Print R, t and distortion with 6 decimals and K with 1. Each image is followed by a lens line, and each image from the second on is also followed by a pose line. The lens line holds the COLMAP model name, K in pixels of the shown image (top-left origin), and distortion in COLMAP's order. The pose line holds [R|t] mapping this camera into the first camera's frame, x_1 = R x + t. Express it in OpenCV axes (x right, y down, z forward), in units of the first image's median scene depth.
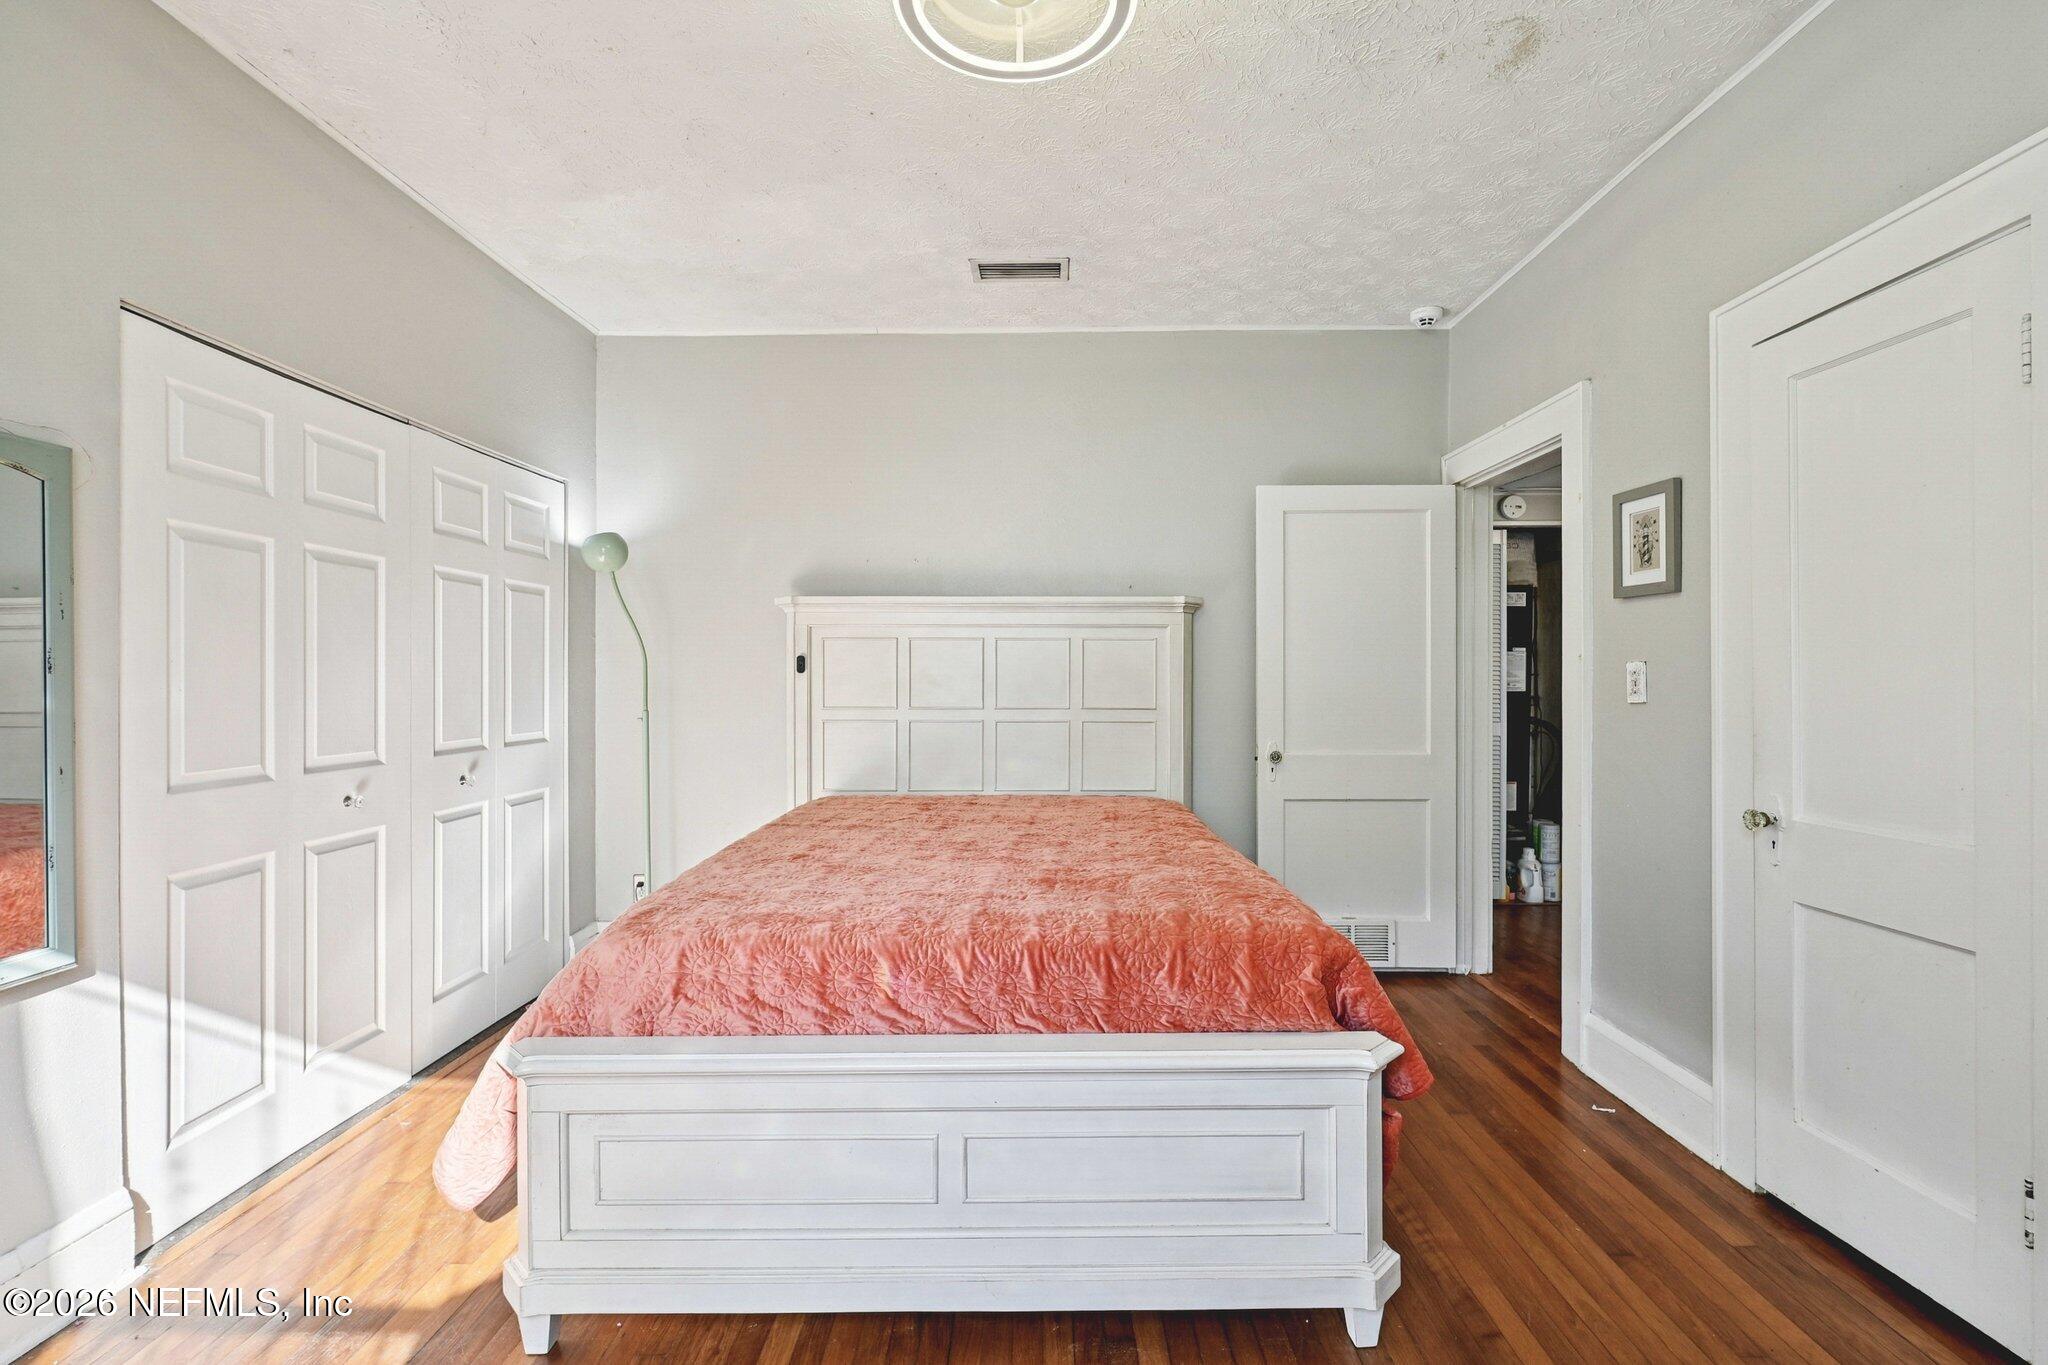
lens RADIAL K [[922.9, 0, 1028.2], [0, 922.9, 681.5], [0, 0, 1]] dist [-0.002911, -0.002266]
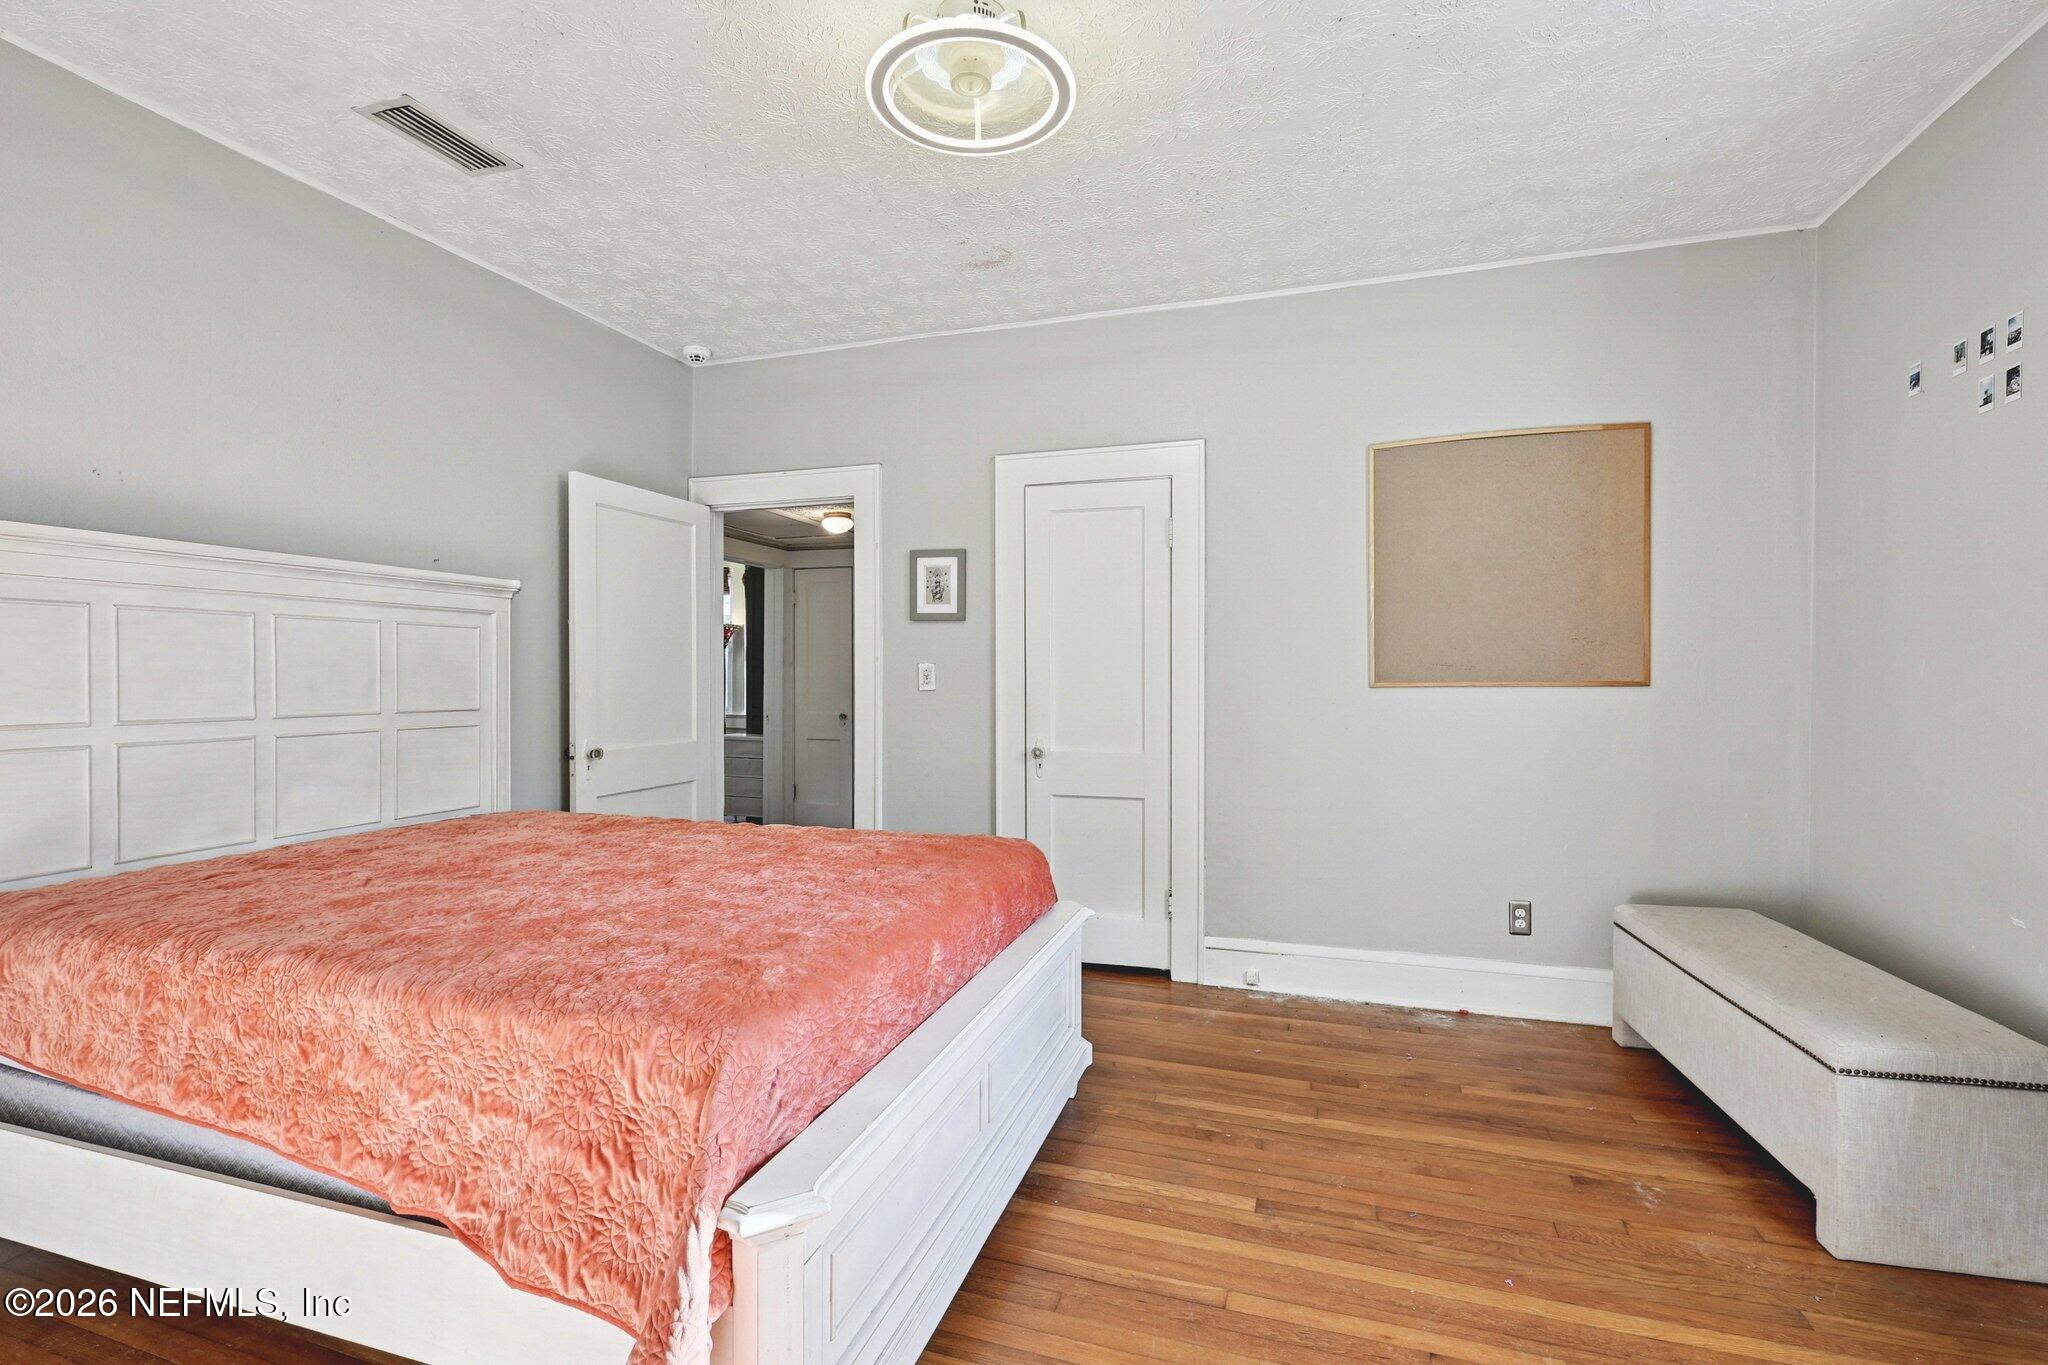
lens RADIAL K [[922.9, 0, 1020.6], [0, 922.9, 679.9], [0, 0, 1]] dist [-0.002911, -0.002266]
pose [[0.299797, -0.007529, 0.953973, -0.541969], [0.000183, 0.999969, 0.007834, -0.003982], [-0.954003, -0.002174, 0.299789, 0.285170]]
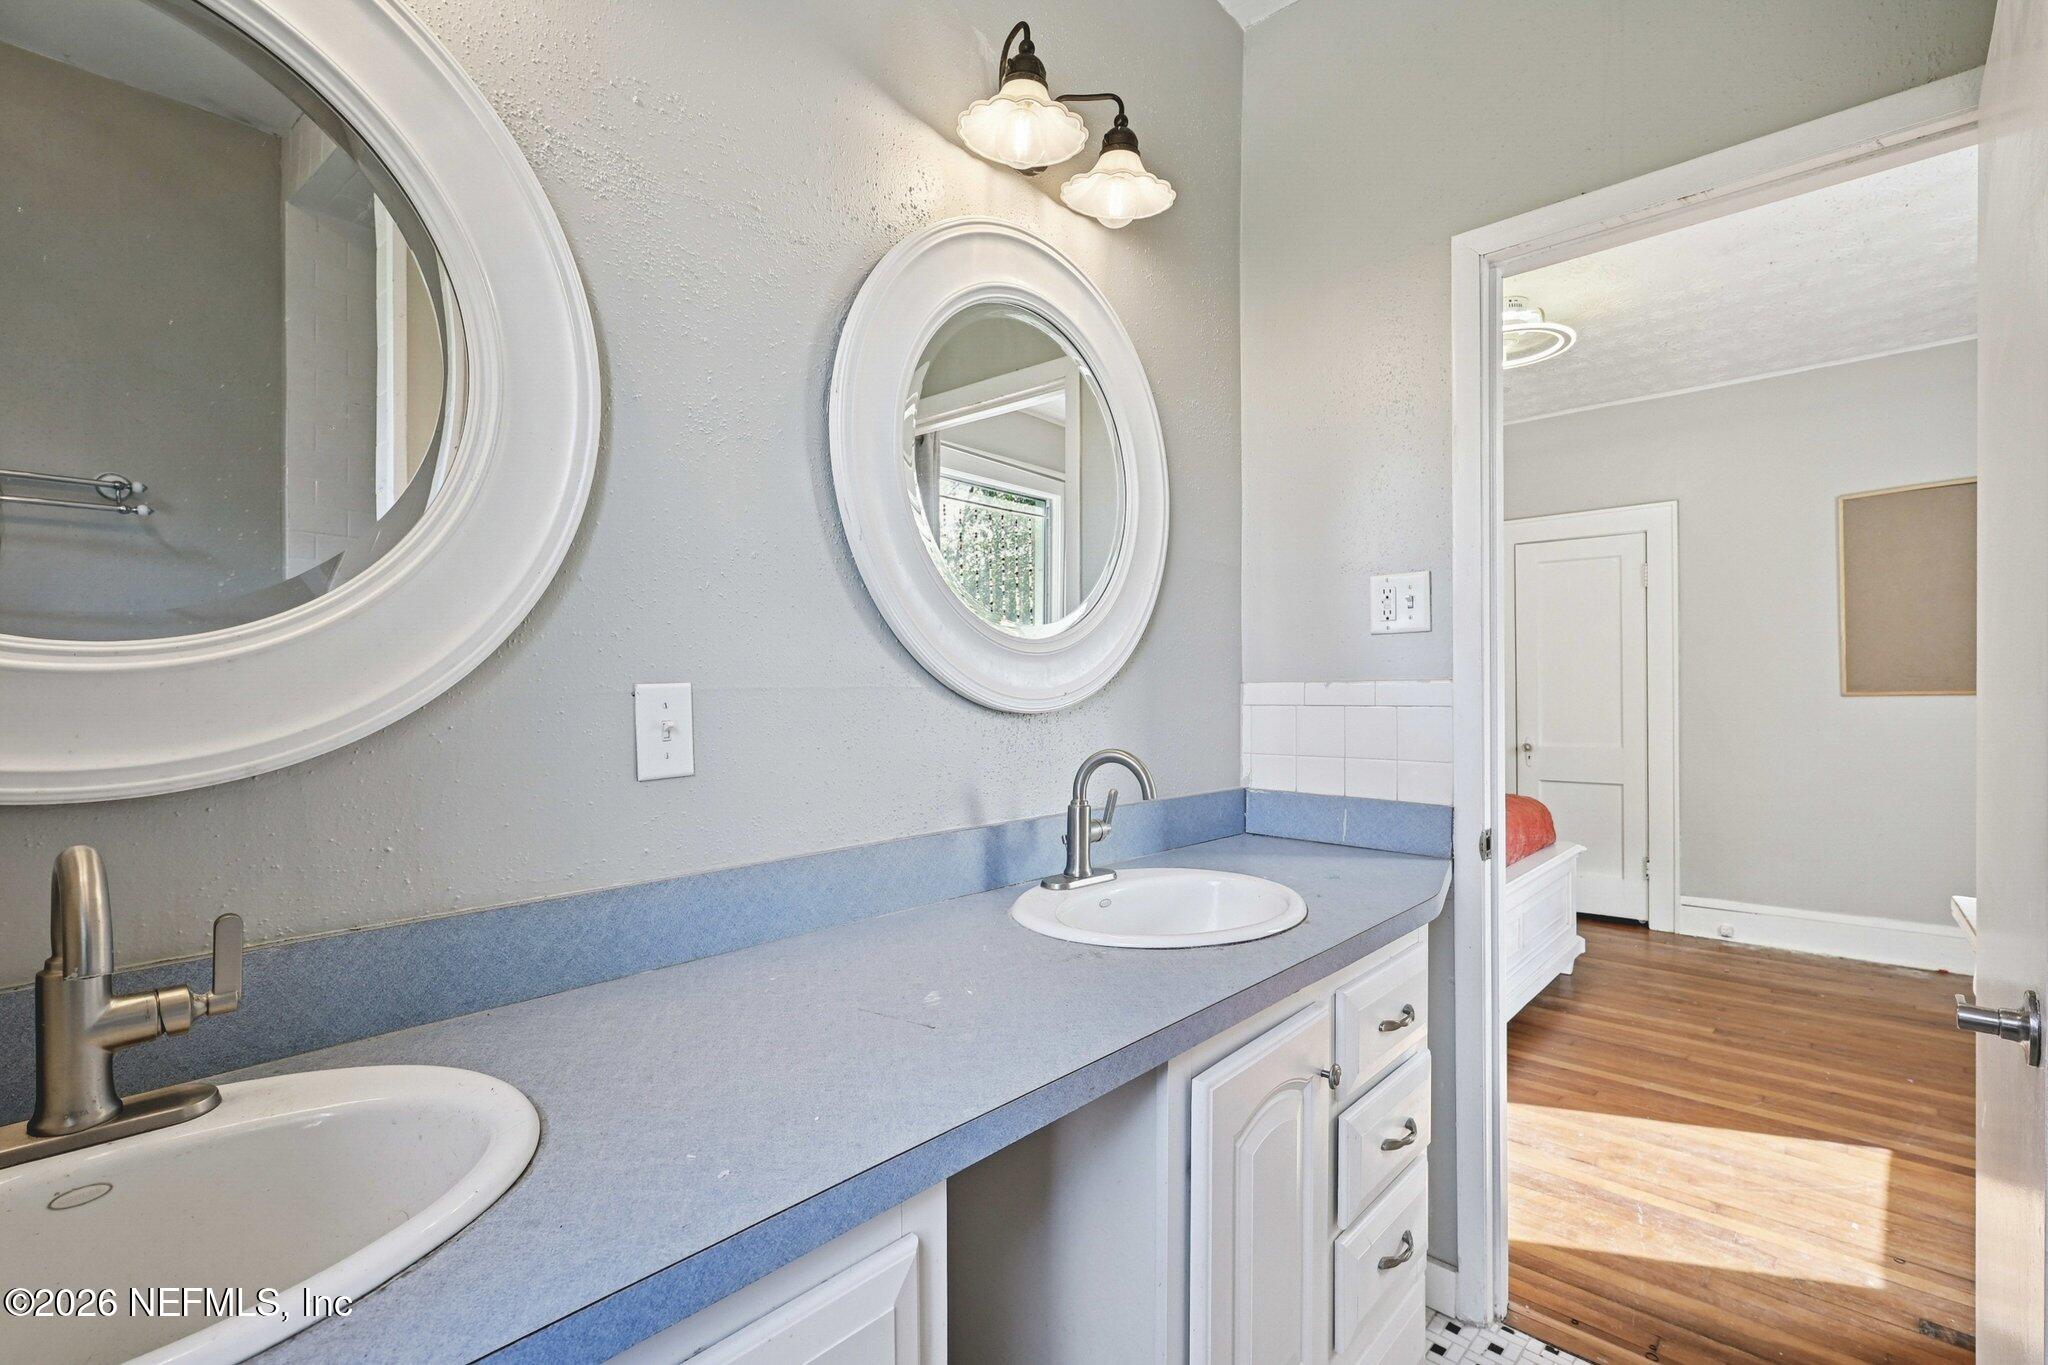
lens RADIAL K [[922.9, 0, 1026.8], [0, 922.9, 693.5], [0, 0, 1]] dist [-0.002911, -0.002266]
pose [[0.671874, -0.010120, 0.740597, -1.057495], [0.010228, 0.999938, 0.004385, -0.007052], [-0.740595, 0.004629, 0.671936, 0.209090]]
